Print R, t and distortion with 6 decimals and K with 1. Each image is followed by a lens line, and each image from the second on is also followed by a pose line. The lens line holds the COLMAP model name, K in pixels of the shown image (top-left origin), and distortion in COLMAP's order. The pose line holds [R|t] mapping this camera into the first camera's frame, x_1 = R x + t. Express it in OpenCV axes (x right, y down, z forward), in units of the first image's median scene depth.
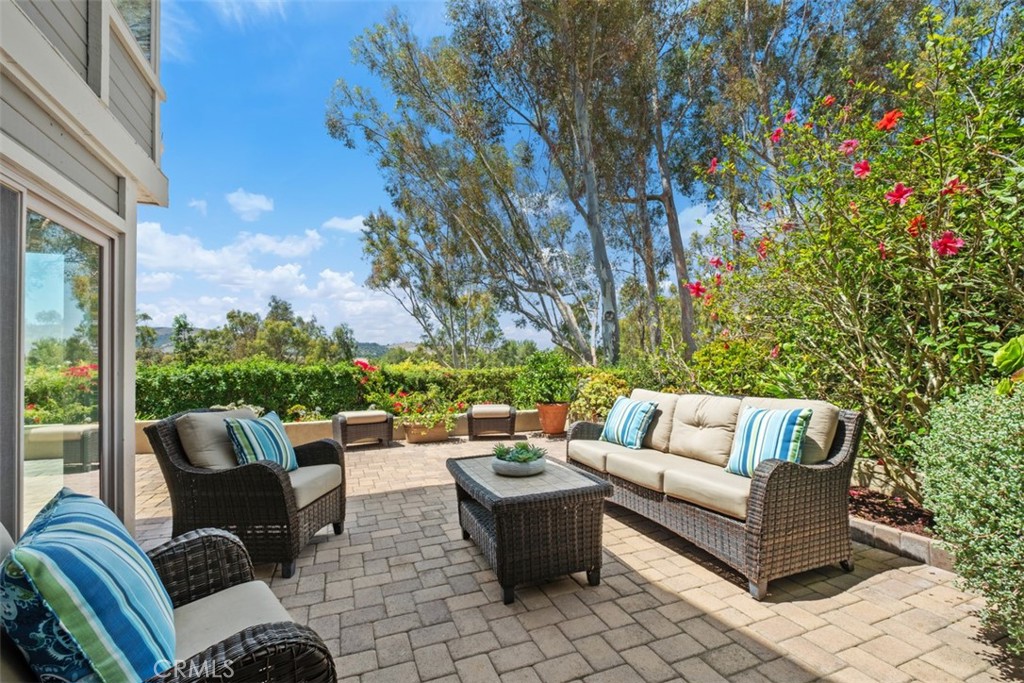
lens RADIAL K [[442.7, 0, 510.7], [0, 442.7, 344.8], [0, 0, 1]] dist [0.001166, -0.007436]
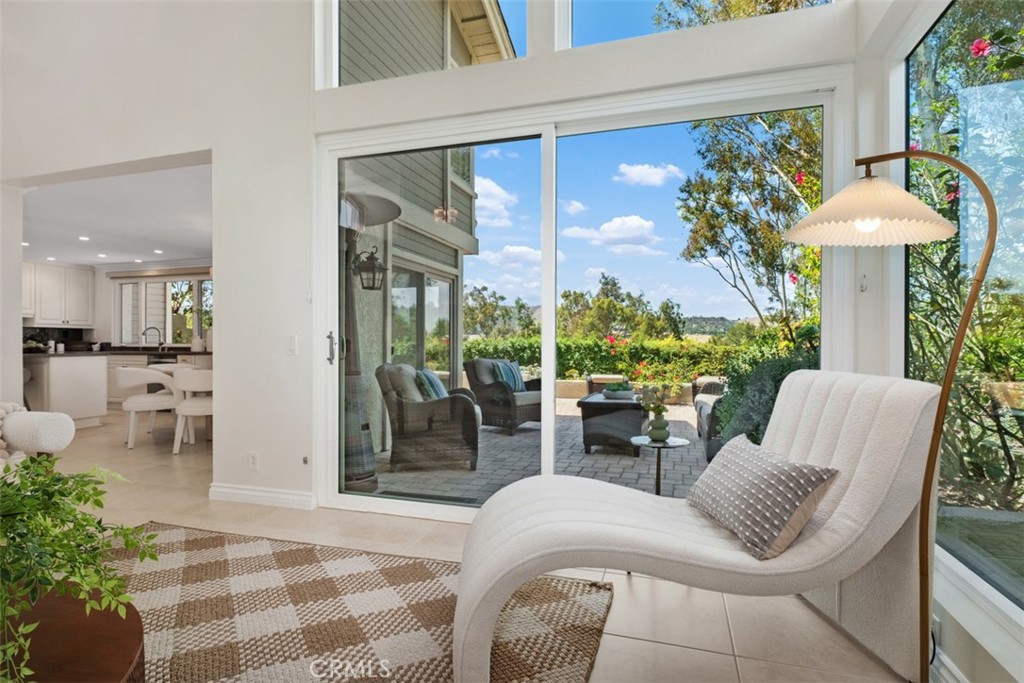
lens RADIAL K [[514.7, 0, 513.7], [0, 514.7, 344.5], [0, 0, 1]] dist [0.001391, 0.000147]
pose [[0.776131, 0.018161, -0.630311, 0.083150], [0.012074, 0.998974, 0.043650, -0.001651], [0.630457, -0.041489, 0.775115, -0.071403]]
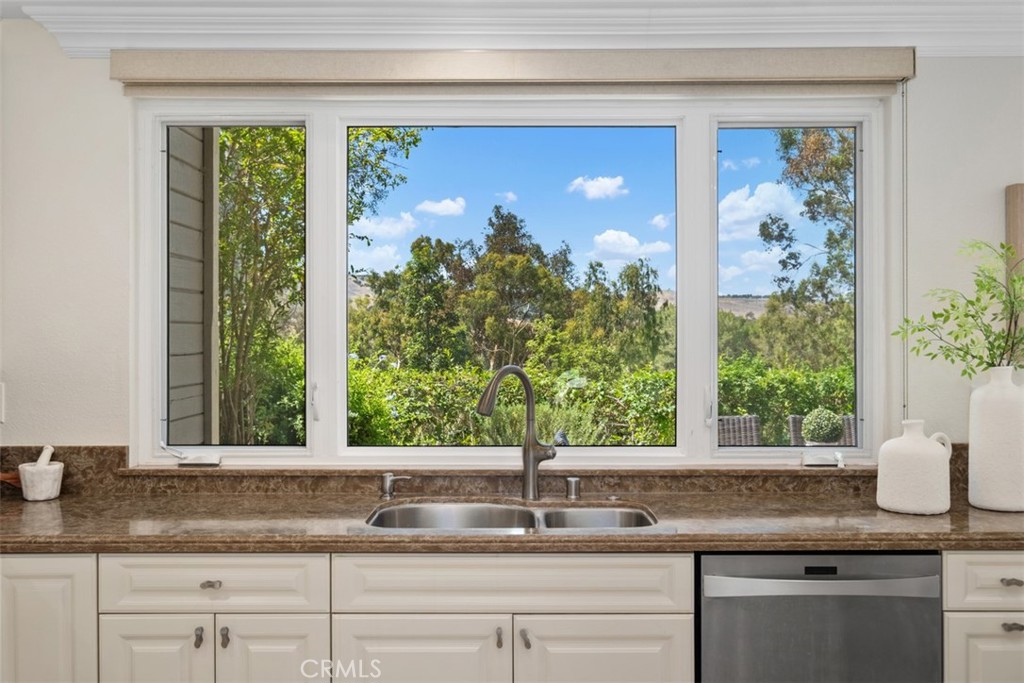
lens RADIAL K [[946.7, 0, 508.8], [0, 946.7, 337.1], [0, 0, 1]] dist [0.000825, 0.003760]
pose [[0.925417, 0.013528, -0.378708, -0.197483], [0.003087, 0.999060, 0.043232, -0.007692], [0.378937, -0.041176, 0.924506, -0.062742]]
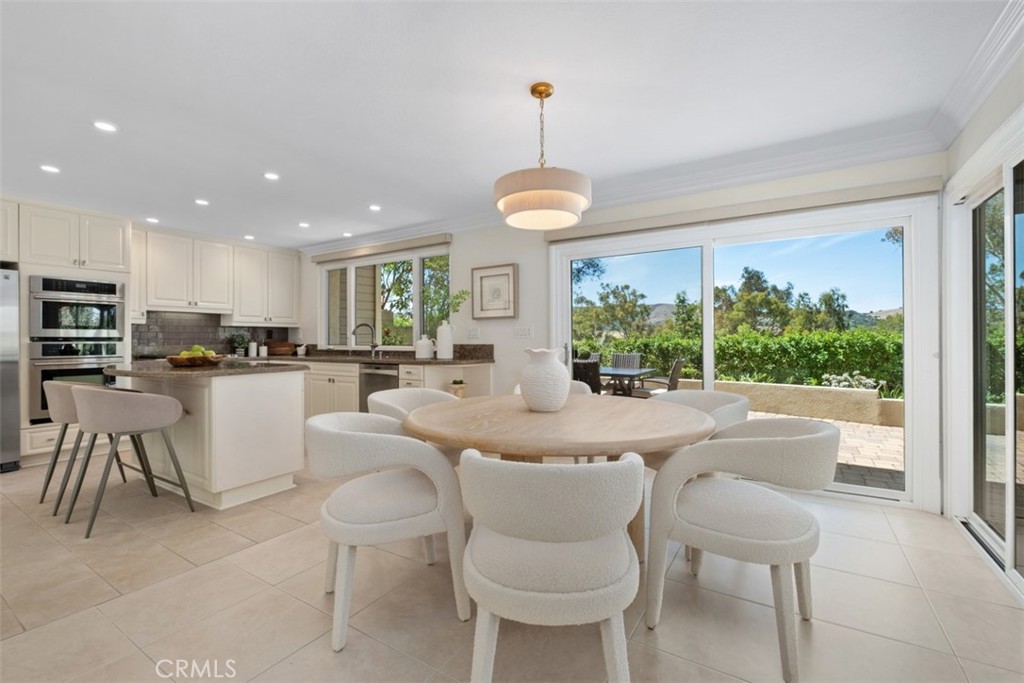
lens RADIAL K [[446.1, 0, 512.6], [0, 446.1, 340.8], [0, 0, 1]] dist [0.002851, -0.004755]
pose [[0.583277, 0.016124, -0.812113, -0.058844], [0.029049, 0.998749, 0.040694, -0.000073], [0.811753, -0.047327, 0.582079, -0.035586]]
